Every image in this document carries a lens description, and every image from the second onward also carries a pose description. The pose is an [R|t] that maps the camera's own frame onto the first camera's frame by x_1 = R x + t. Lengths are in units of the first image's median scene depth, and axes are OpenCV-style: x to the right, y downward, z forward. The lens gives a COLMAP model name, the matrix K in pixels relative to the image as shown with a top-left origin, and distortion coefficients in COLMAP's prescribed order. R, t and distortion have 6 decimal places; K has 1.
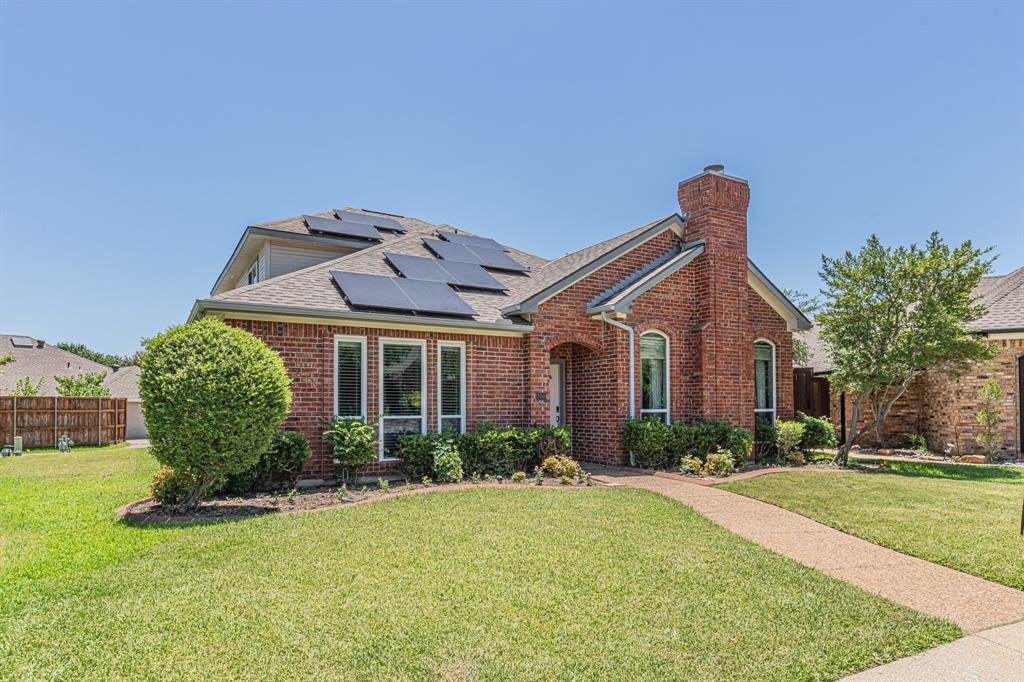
lens RADIAL K [[482.1, 0, 550.5], [0, 482.1, 350.0], [0, 0, 1]] dist [0.000263, 0.000061]
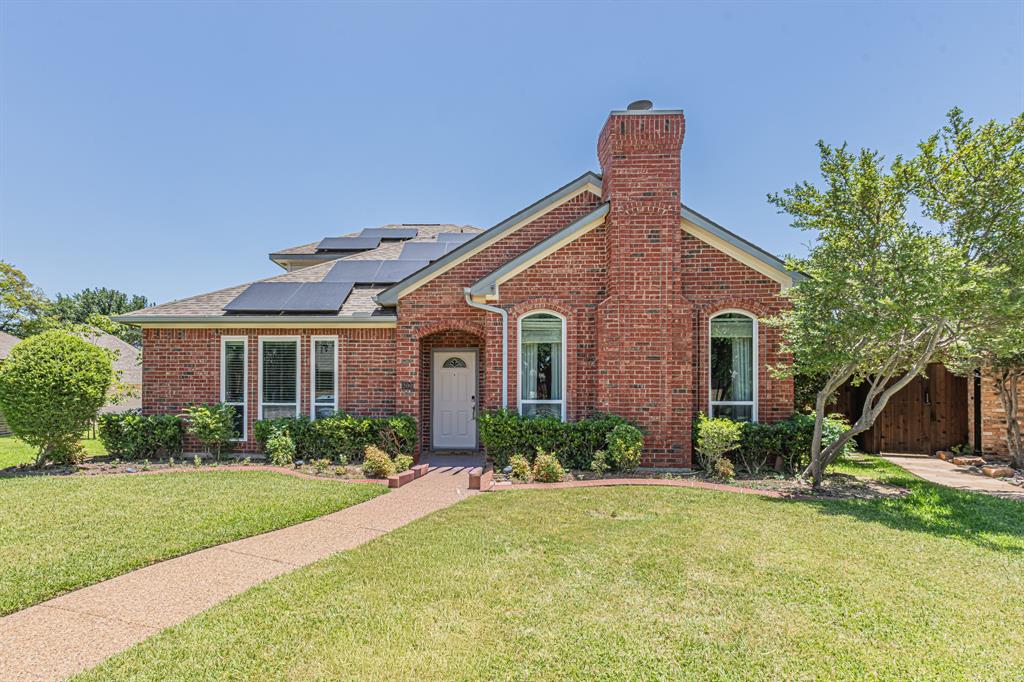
lens RADIAL K [[460.7, 0, 513.6], [0, 460.7, 343.5], [0, 0, 1]] dist [0.000954, 0.000001]
pose [[0.885405, -0.045957, -0.462544, 0.622320], [0.046479, 0.998866, -0.010274, 0.028525], [0.462491, -0.012402, 0.886537, 0.255584]]
